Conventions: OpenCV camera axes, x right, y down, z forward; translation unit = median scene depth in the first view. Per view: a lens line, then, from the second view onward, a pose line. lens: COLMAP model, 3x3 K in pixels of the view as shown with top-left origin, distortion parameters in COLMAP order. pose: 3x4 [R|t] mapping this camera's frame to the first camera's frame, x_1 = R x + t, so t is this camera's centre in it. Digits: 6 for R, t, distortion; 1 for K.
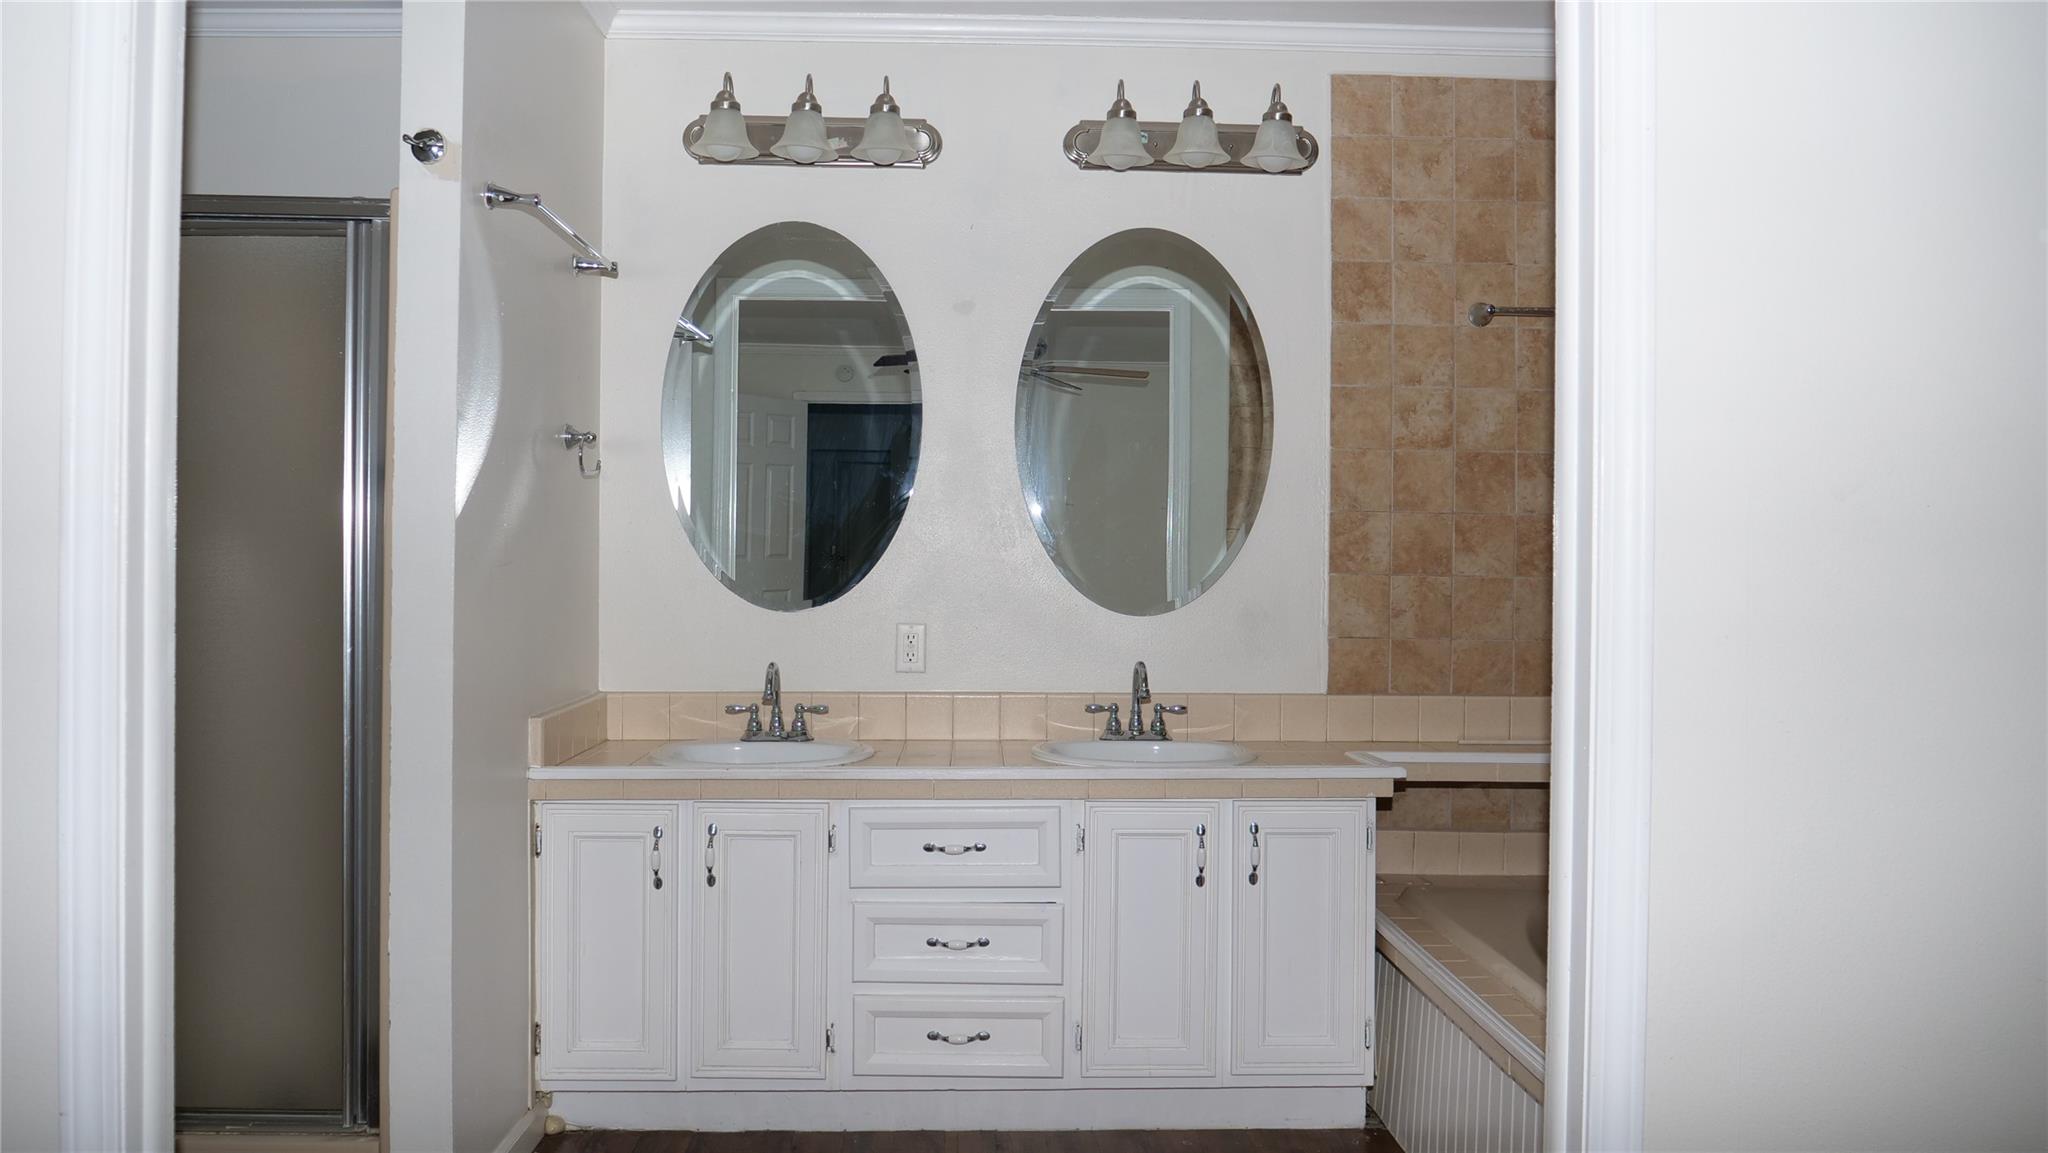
lens RADIAL K [[1472.9, 0, 1022.1], [0, 1472.9, 569.6], [0, 0, 1]] dist [-0.045797, 0.000916]
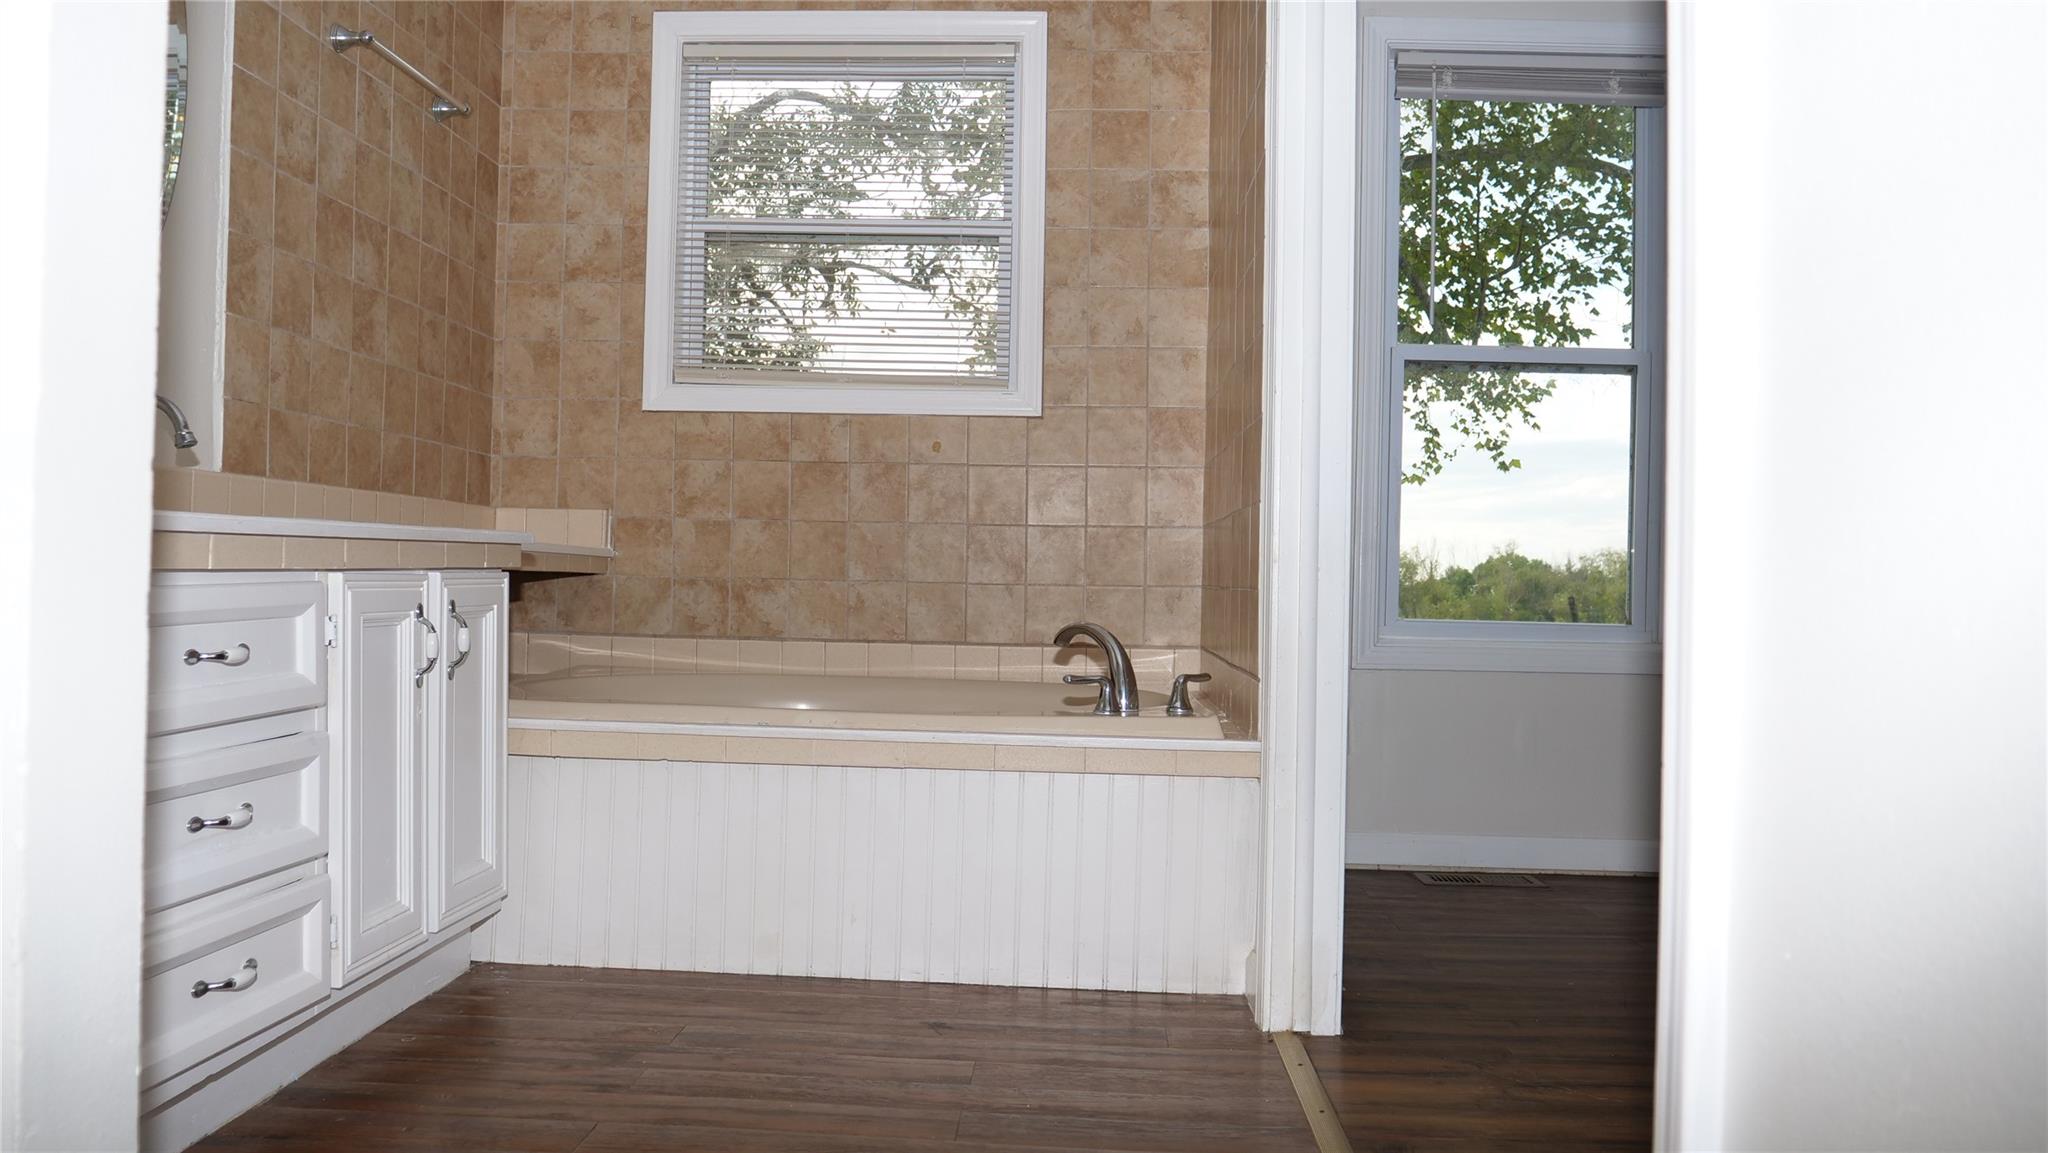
lens RADIAL K [[1472.9, 0, 1022.1], [0, 1472.9, 569.6], [0, 0, 1]] dist [-0.045797, 0.000916]
pose [[0.091150, -0.007693, 0.995807, -0.493163], [-0.012961, 0.999876, 0.008910, 0.122488], [-0.995753, -0.013718, 0.091039, 0.525104]]
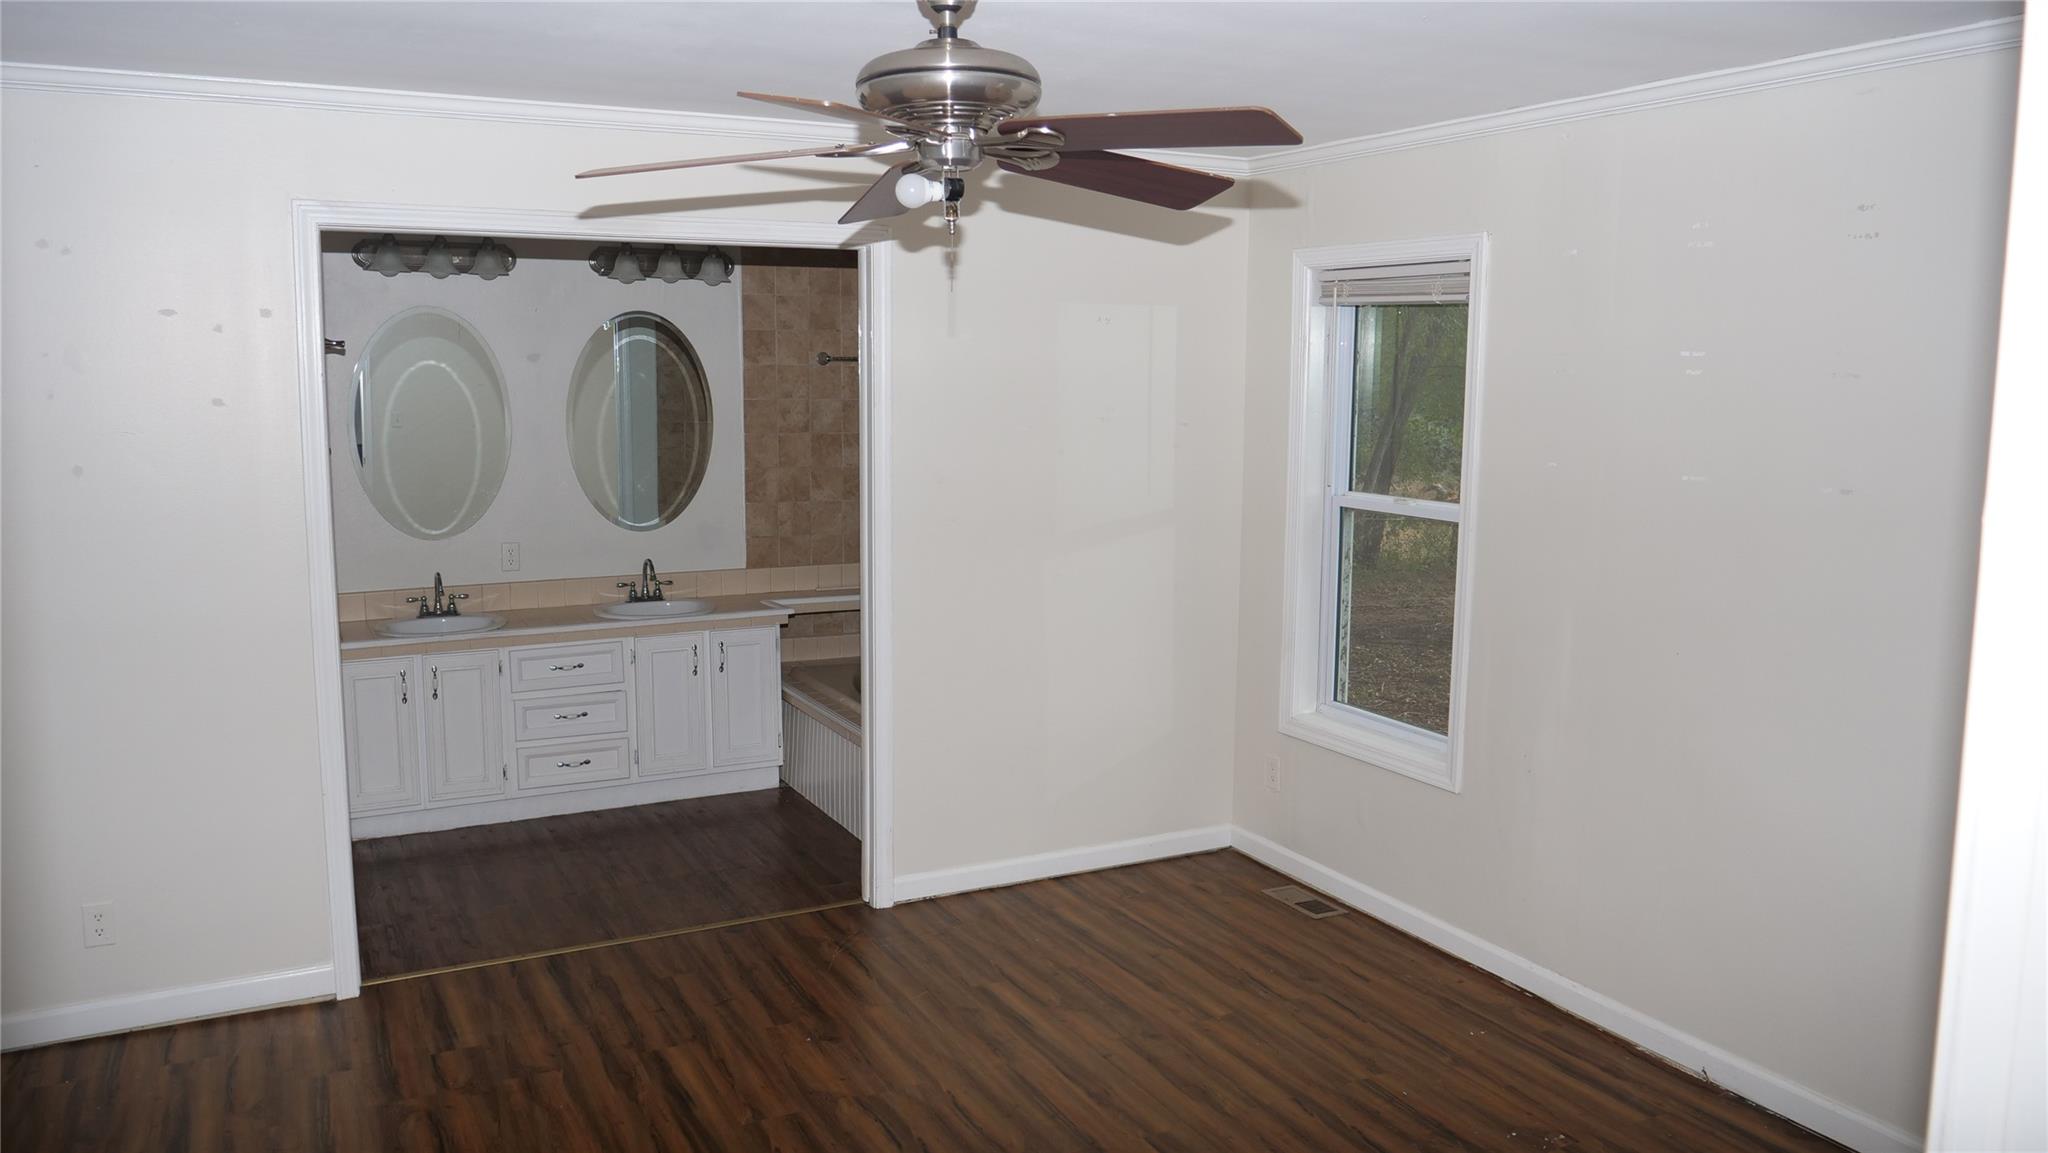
lens RADIAL K [[1472.9, 0, 1022.1], [0, 1472.9, 569.6], [0, 0, 1]] dist [-0.045797, 0.000916]
pose [[0.898518, -0.060359, 0.434766, -0.281019], [0.003024, 0.991328, 0.131378, -0.154023], [-0.438925, -0.116730, 0.890909, -0.786442]]
